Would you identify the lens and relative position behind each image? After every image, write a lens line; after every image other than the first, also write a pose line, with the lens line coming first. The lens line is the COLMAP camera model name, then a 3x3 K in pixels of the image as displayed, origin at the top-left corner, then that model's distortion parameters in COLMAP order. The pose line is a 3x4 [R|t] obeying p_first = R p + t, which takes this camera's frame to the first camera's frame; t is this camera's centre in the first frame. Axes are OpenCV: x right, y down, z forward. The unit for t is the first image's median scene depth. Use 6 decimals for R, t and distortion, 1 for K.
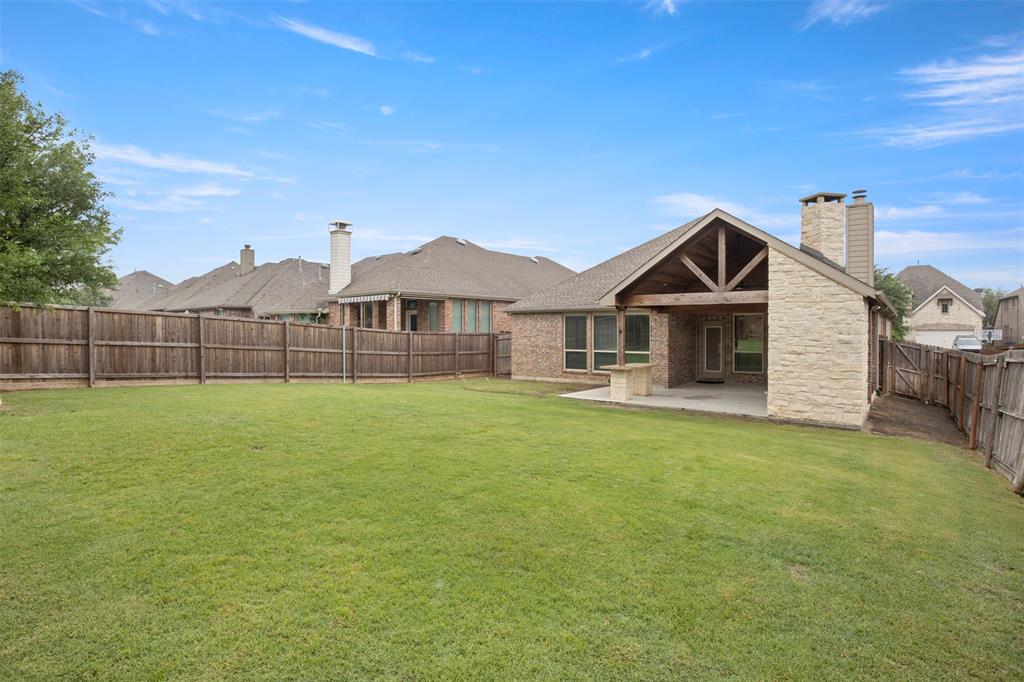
lens RADIAL K [[518.4, 0, 515.5], [0, 518.4, 338.3], [0, 0, 1]] dist [-0.035663, 0.004661]
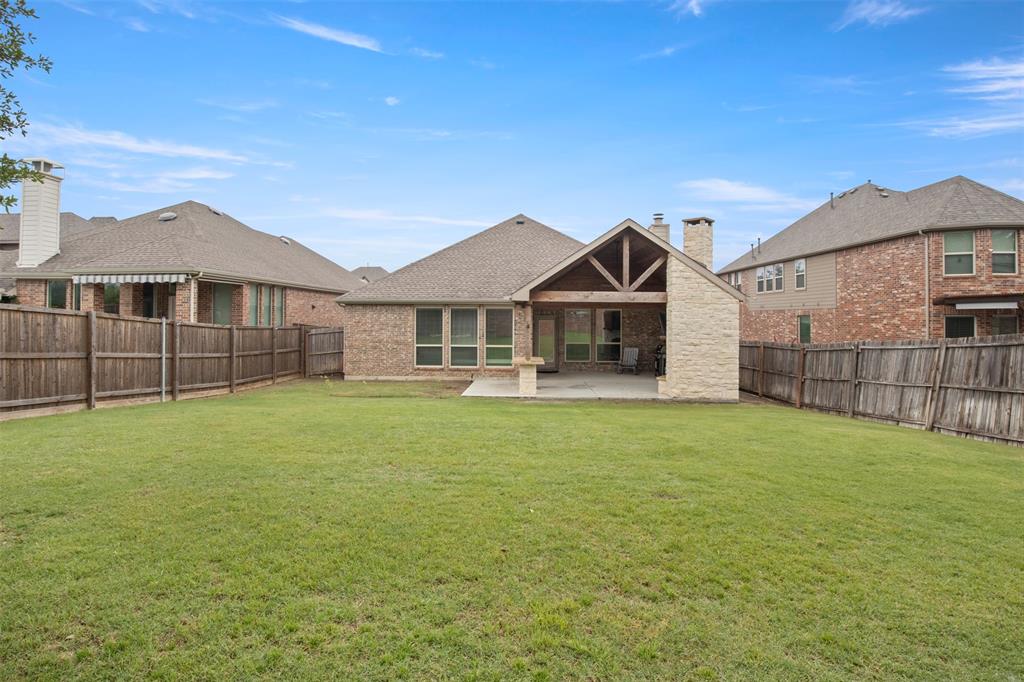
lens RADIAL K [[518.4, 0, 511.1], [0, 518.4, 319.7], [0, 0, 1]] dist [-0.035663, 0.004661]
pose [[0.807257, 0.003653, 0.590189, -0.372225], [0.004826, 0.999907, -0.012790, -0.012036], [-0.590181, 0.013173, 0.807164, 0.180664]]
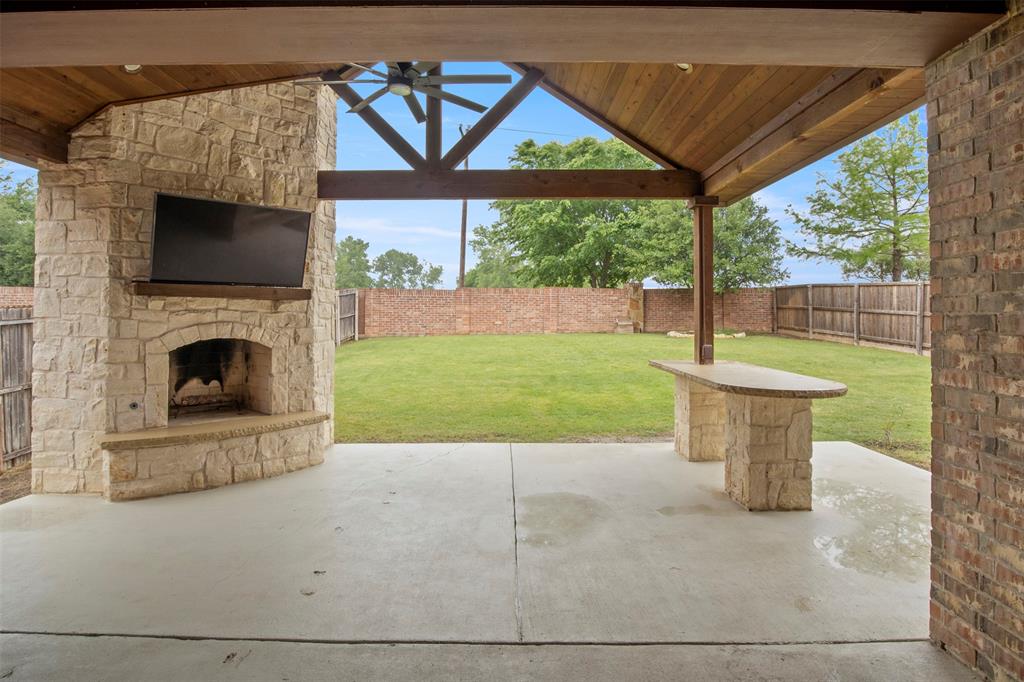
lens RADIAL K [[518.4, 0, 486.5], [0, 518.4, 321.7], [0, 0, 1]] dist [-0.035663, 0.004661]
pose [[-0.797074, 0.002888, -0.603875, 0.492455], [-0.010607, 0.999767, 0.018783, 0.016263], [0.603789, 0.021377, -0.796858, 1.046057]]
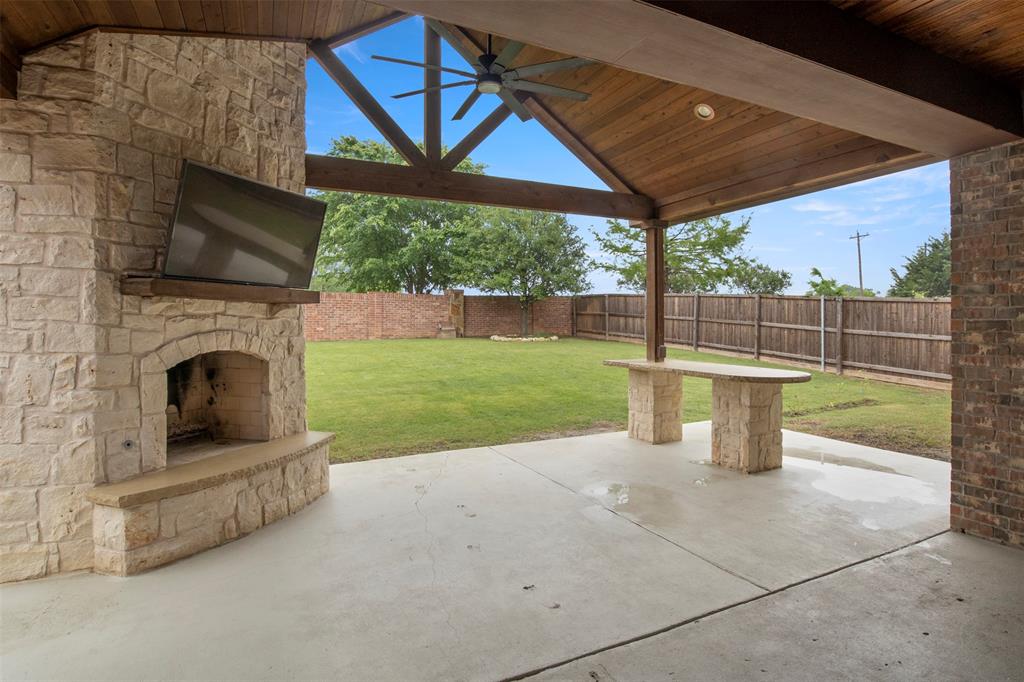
lens RADIAL K [[518.4, 0, 508.2], [0, 518.4, 336.2], [0, 0, 1]] dist [-0.035663, 0.004661]
pose [[-0.456601, 0.023236, -0.889368, 0.565633], [-0.010338, 0.999453, 0.031420, 0.017316], [0.889612, 0.023541, -0.456111, 0.964744]]
